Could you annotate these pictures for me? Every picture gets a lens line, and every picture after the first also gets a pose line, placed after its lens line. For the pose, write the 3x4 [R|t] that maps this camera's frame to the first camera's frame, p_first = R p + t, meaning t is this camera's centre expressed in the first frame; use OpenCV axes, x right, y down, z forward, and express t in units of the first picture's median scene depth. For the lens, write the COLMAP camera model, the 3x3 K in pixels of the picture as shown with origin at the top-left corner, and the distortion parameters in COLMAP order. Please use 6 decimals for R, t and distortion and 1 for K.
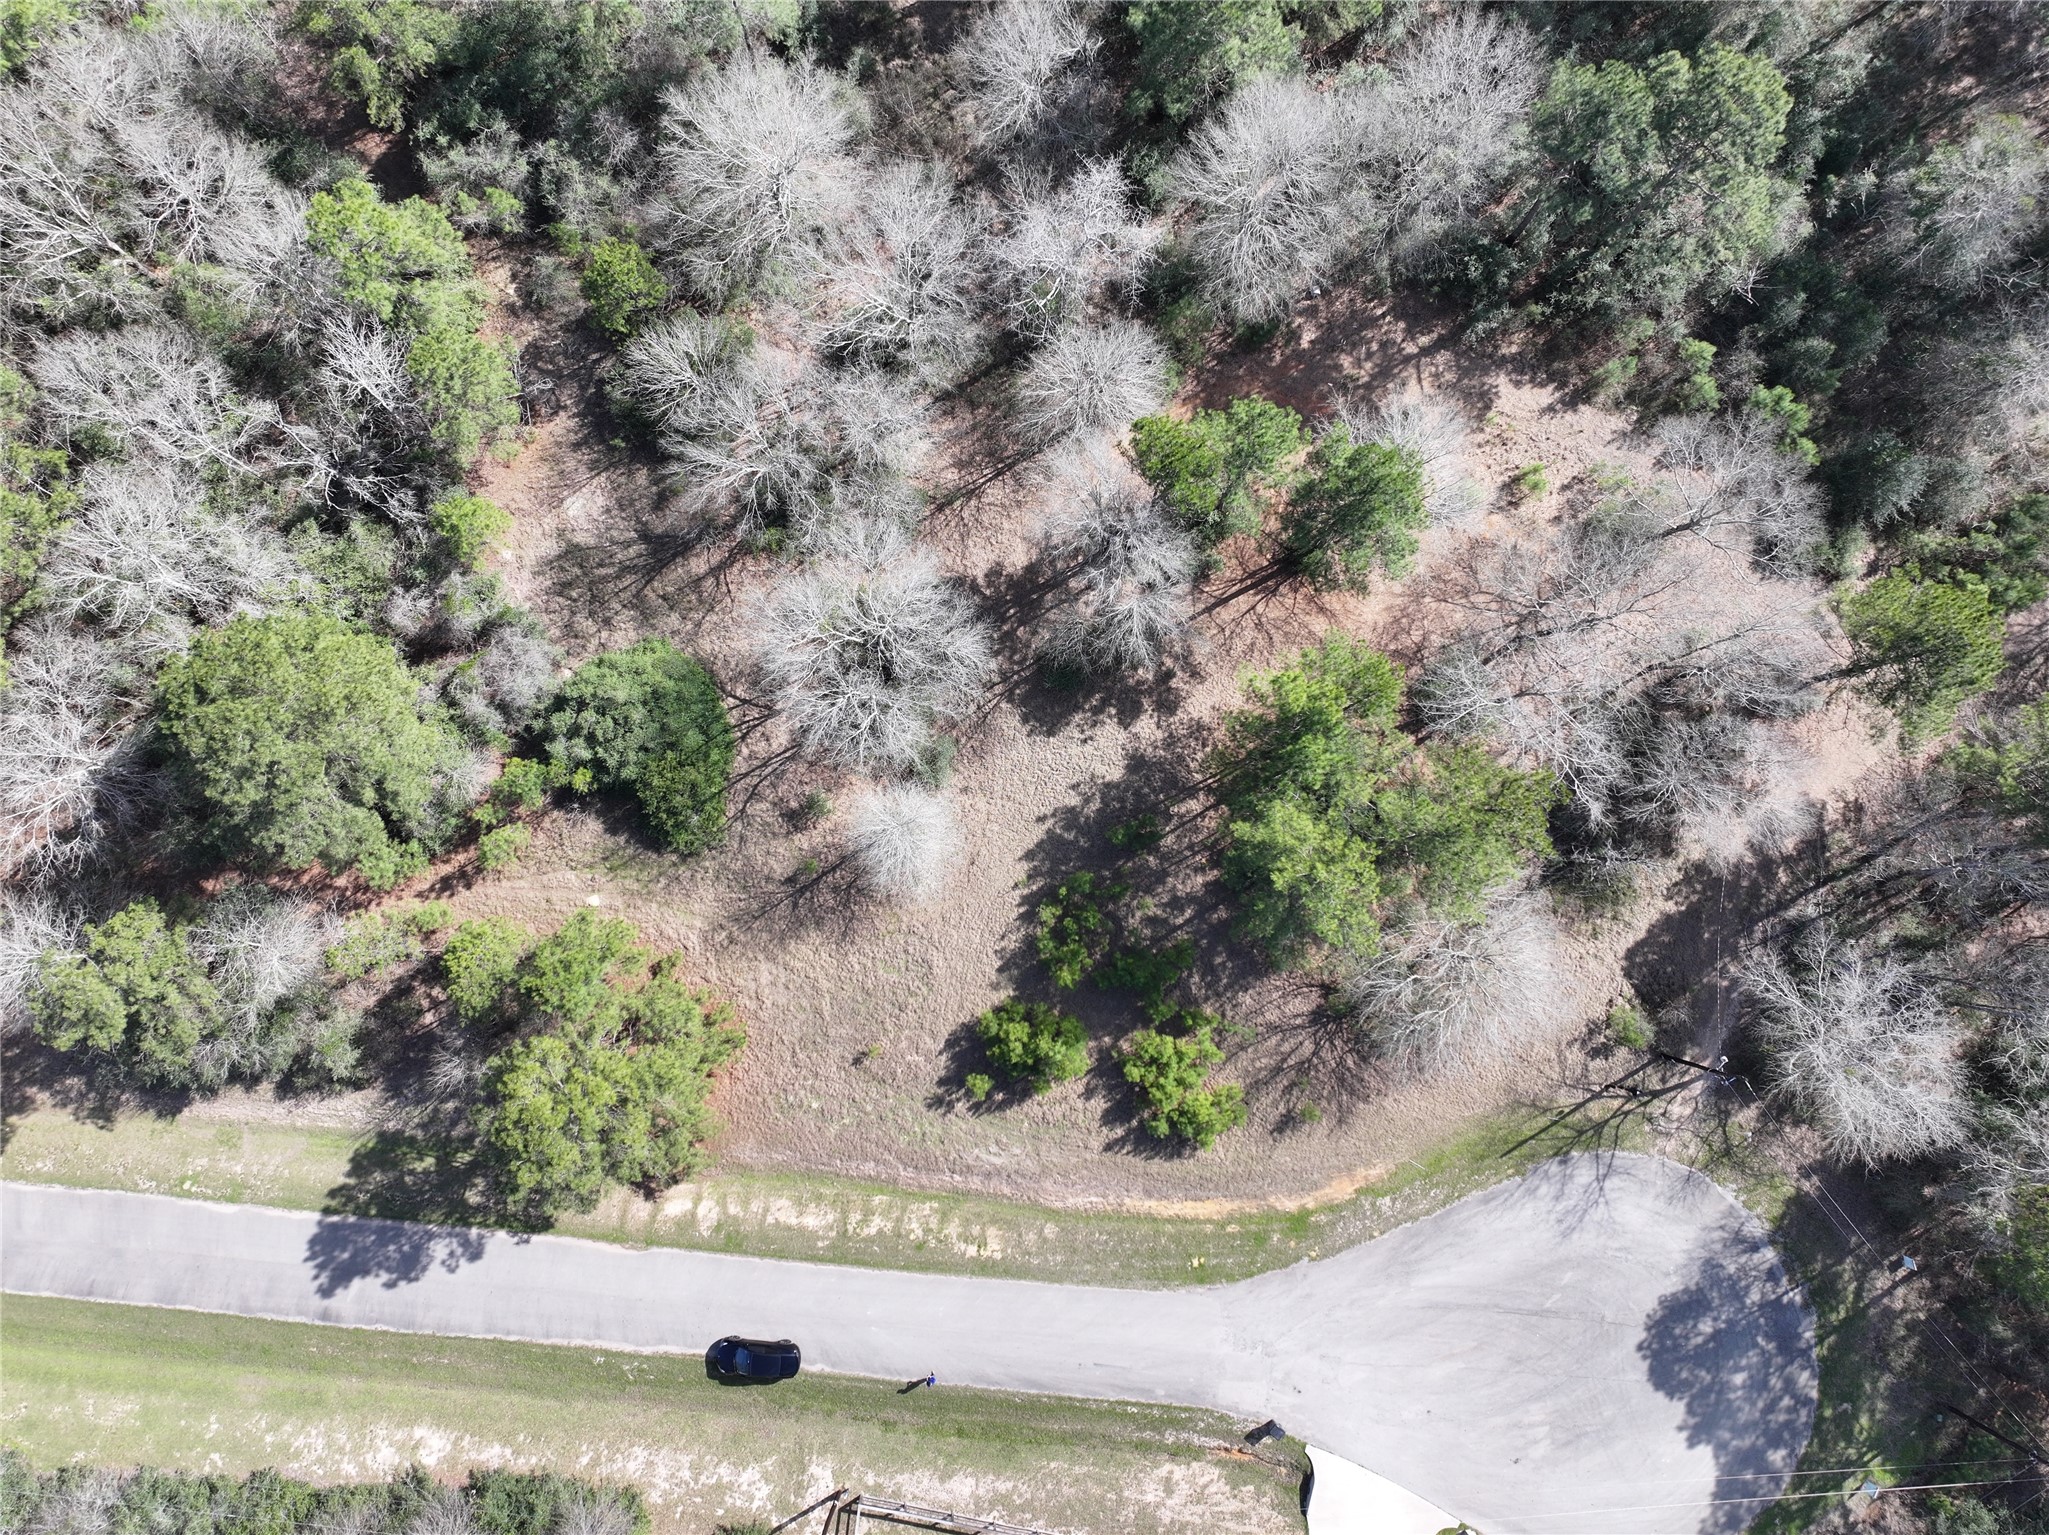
lens RADIAL K [[1434.7, 0, 1035.2], [0, 1434.7, 764.9], [0, 0, 1]] dist [0.001287, 0.011868]
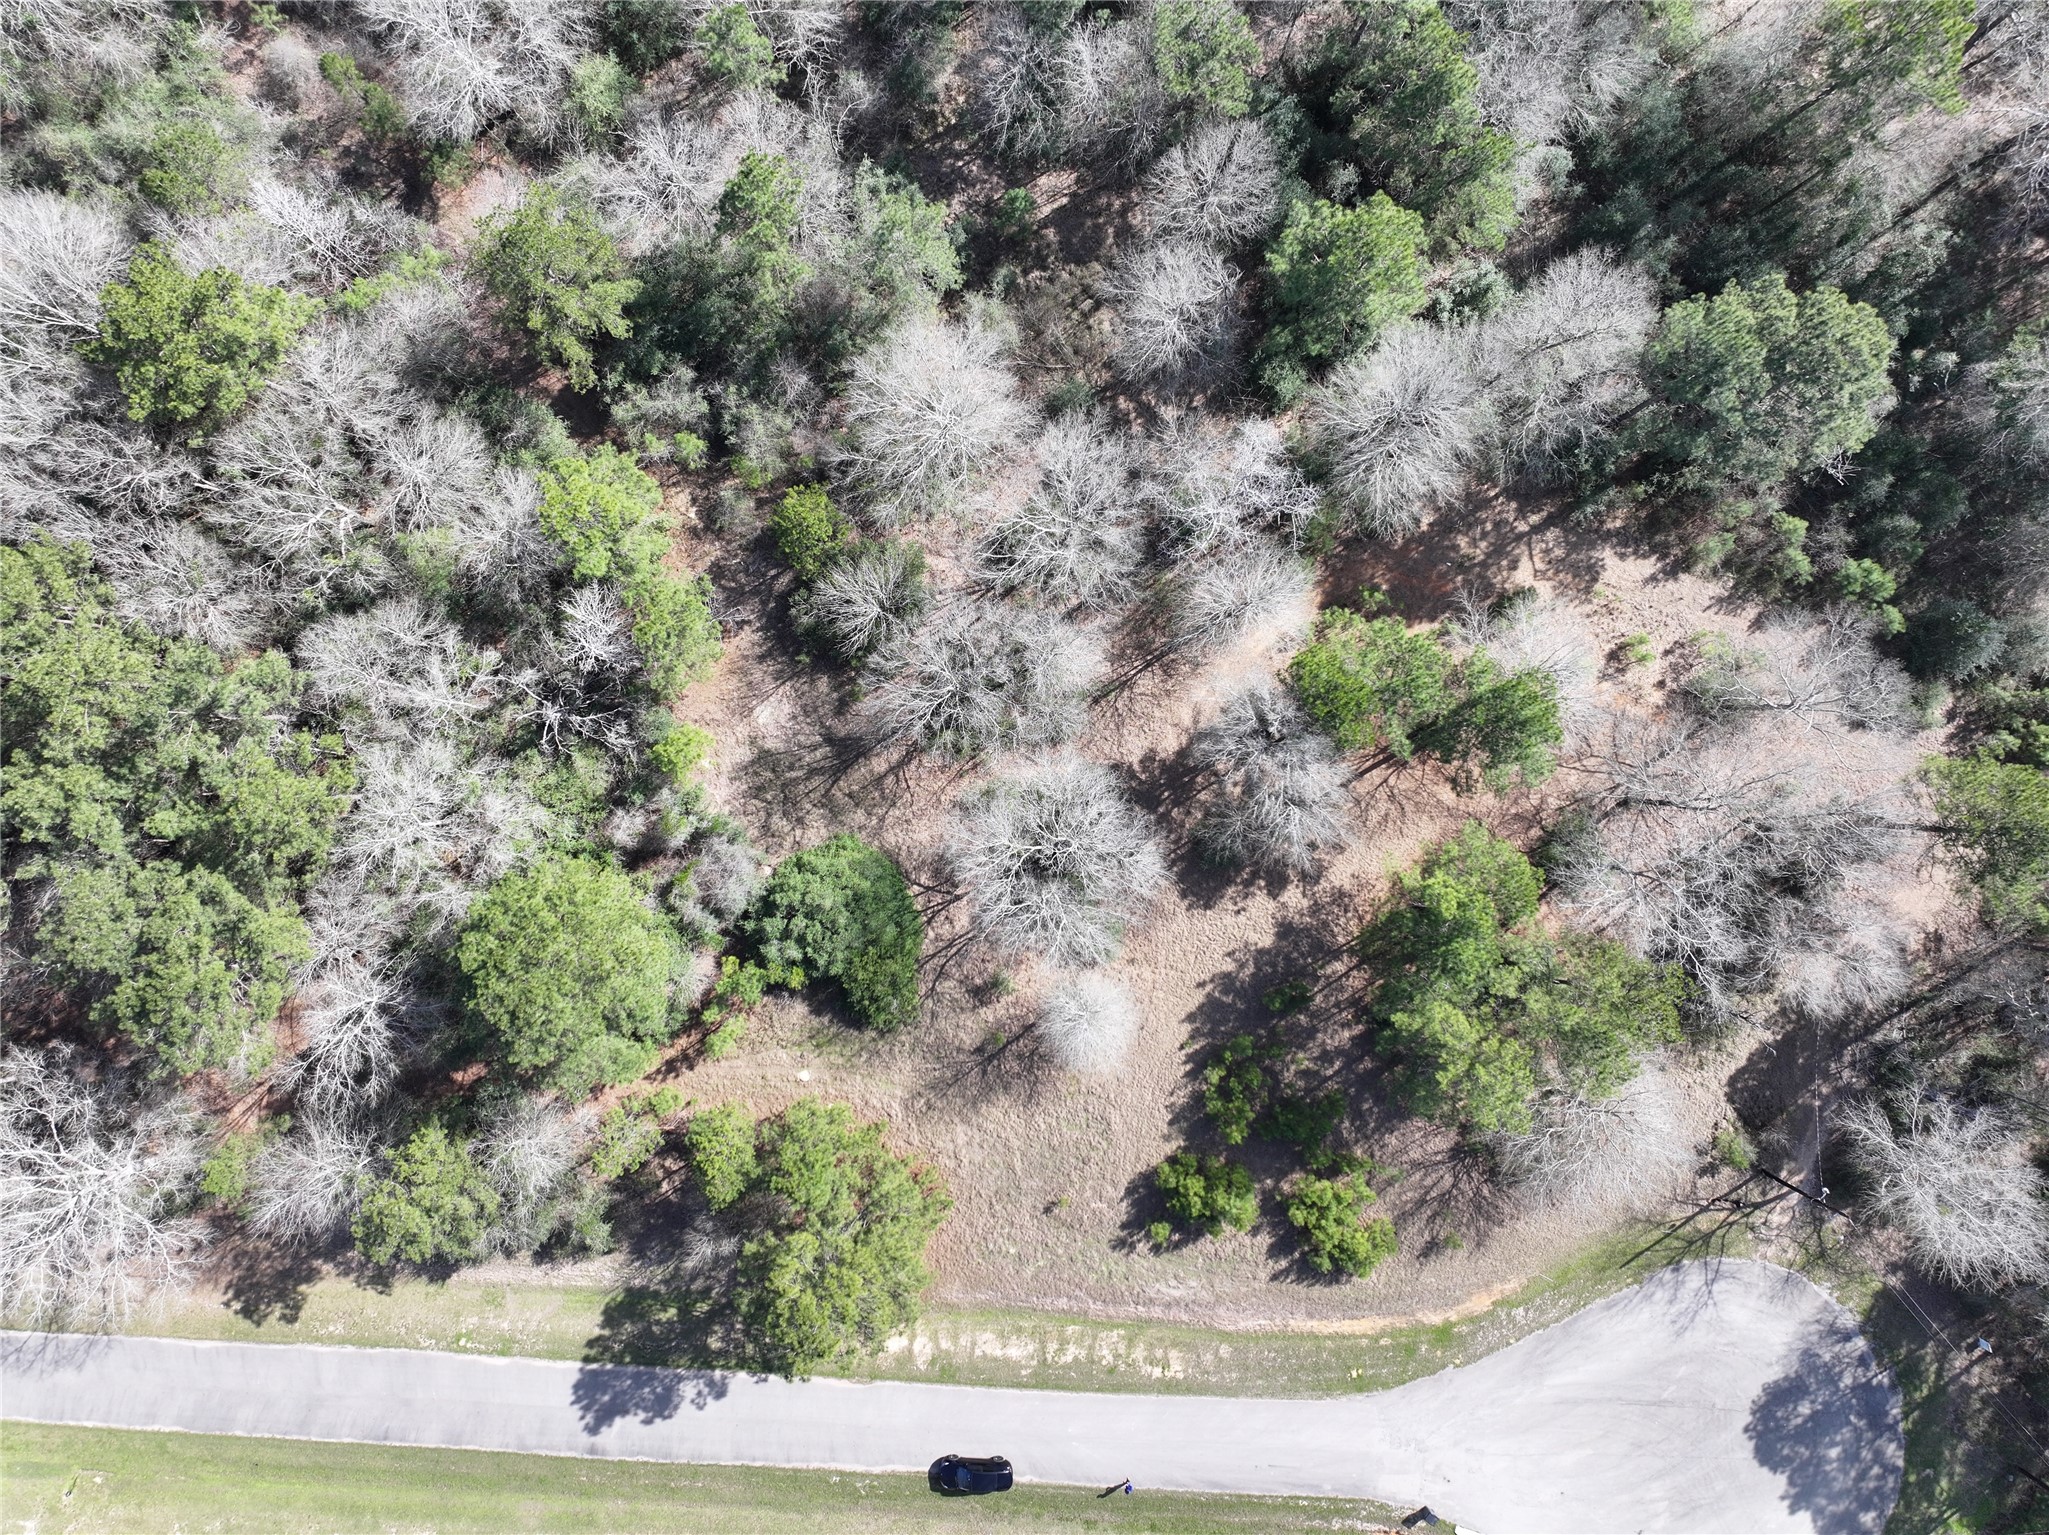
lens RADIAL K [[1434.7, 0, 1039.5], [0, 1434.7, 774.5], [0, 0, 1]] dist [0.001287, 0.011868]
pose [[0.999277, -0.038002, -0.001291, -0.114560], [0.037999, 0.996848, 0.069648, -0.208612], [-0.001360, -0.069646, 0.997571, -0.094245]]
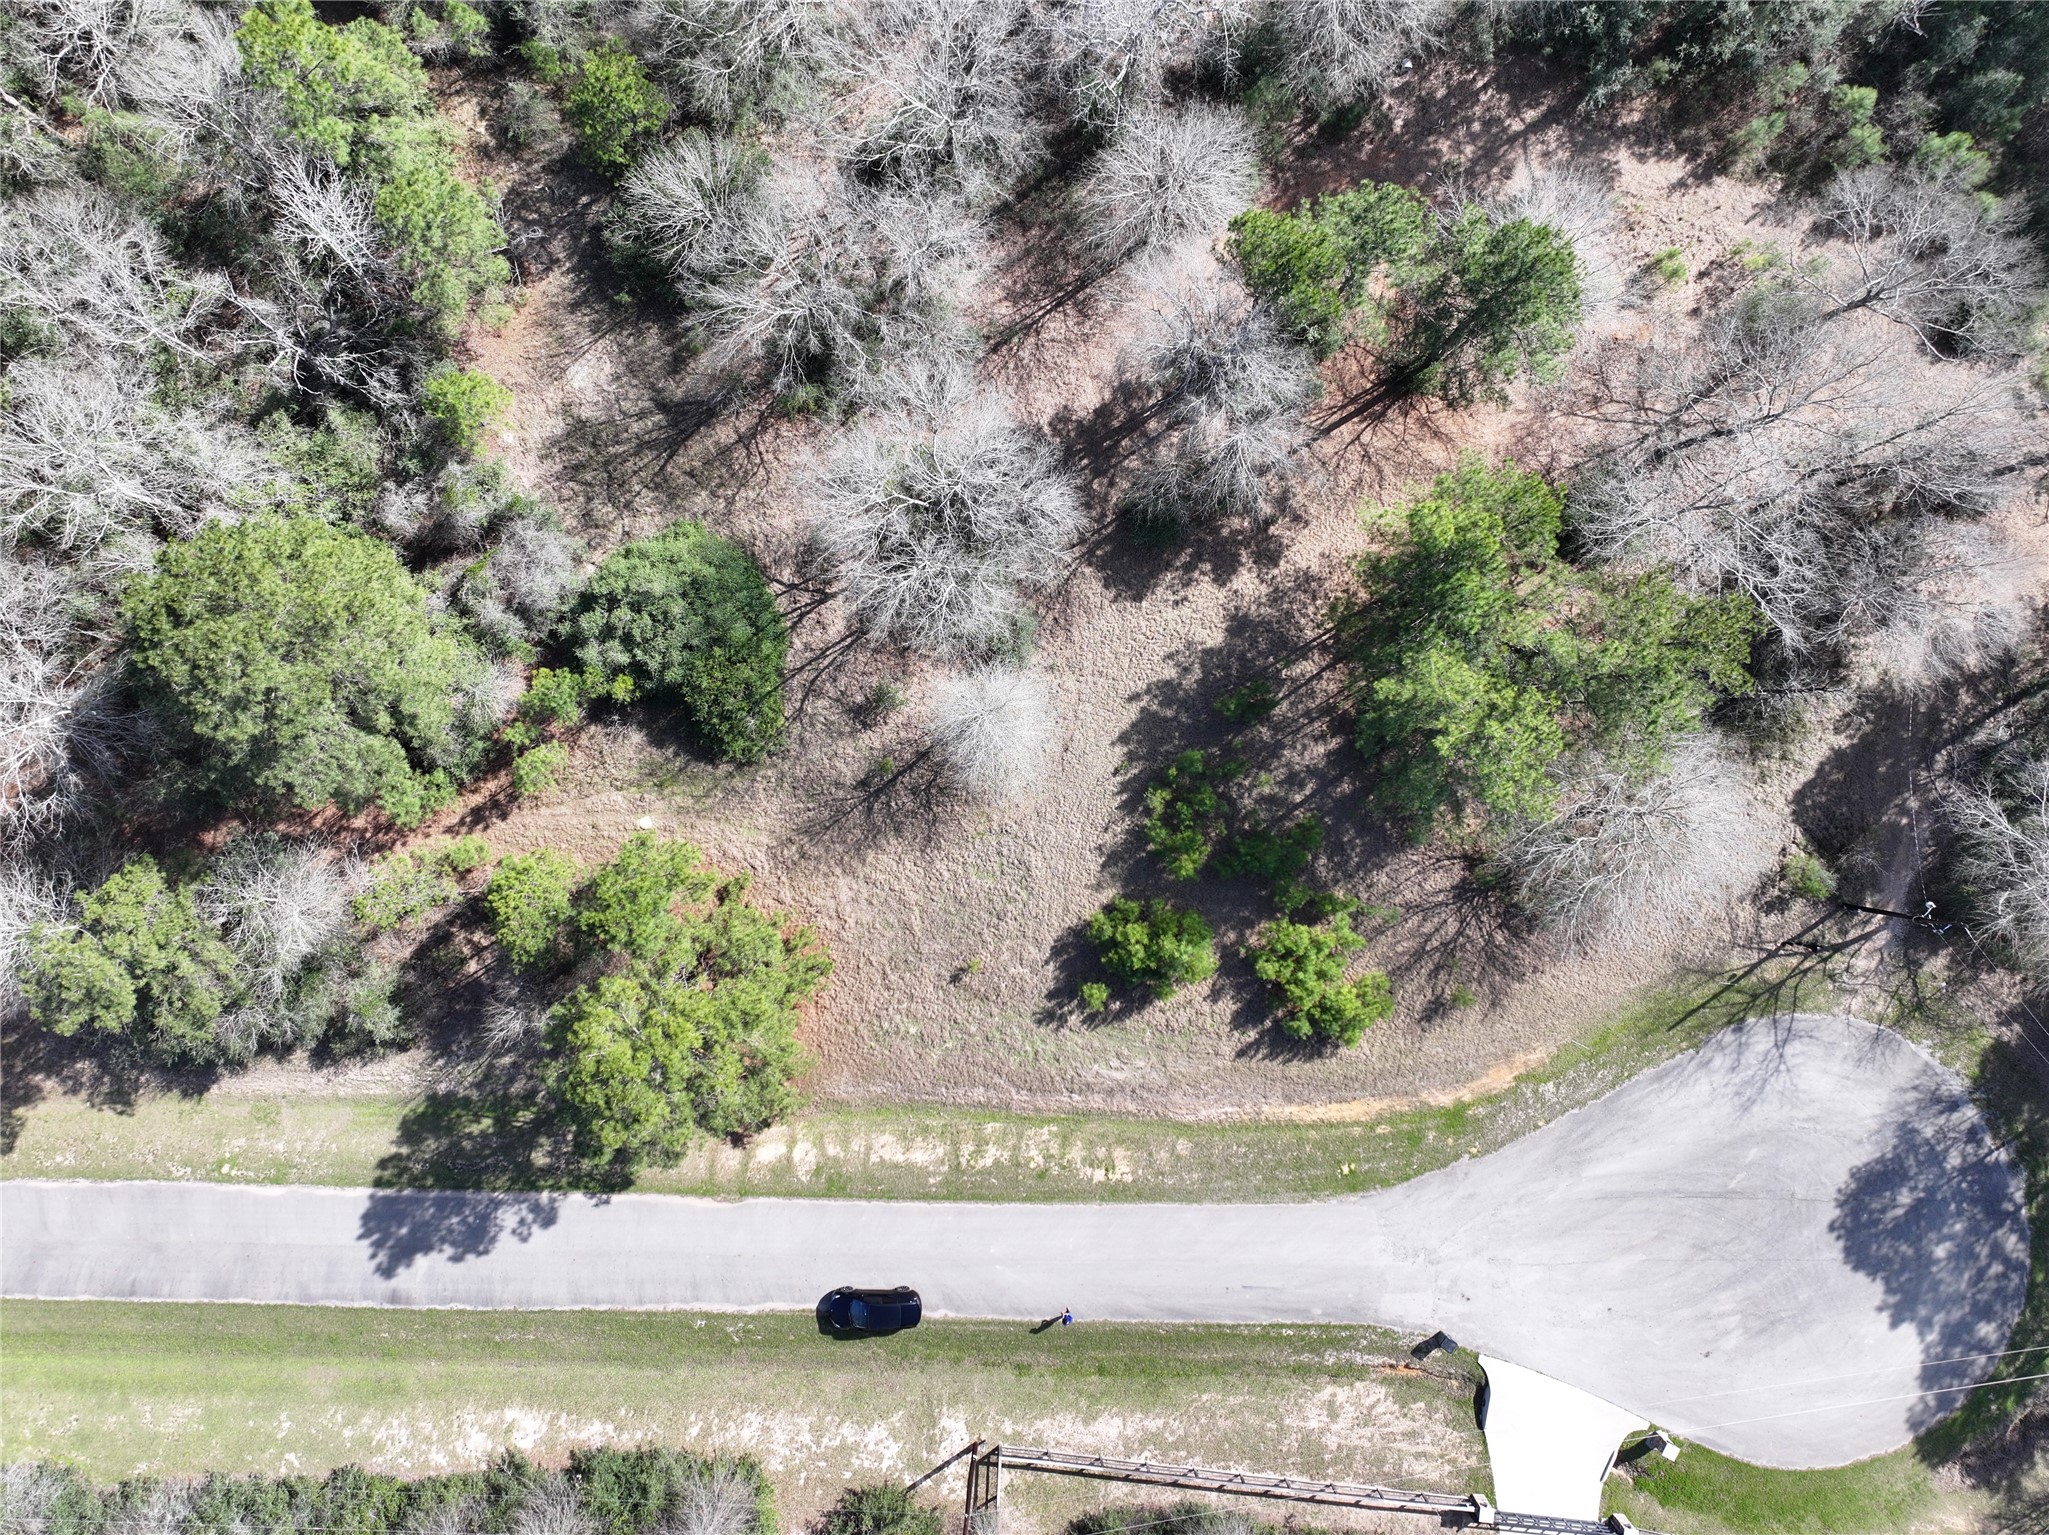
lens RADIAL K [[1434.7, 0, 1028.0], [0, 1434.7, 762.7], [0, 0, 1]] dist [0.001287, 0.011868]
pose [[0.997256, -0.073983, 0.002471, -0.070102], [0.073626, 0.994790, 0.070508, 0.012399], [-0.007675, -0.070133, 0.997508, 0.113369]]
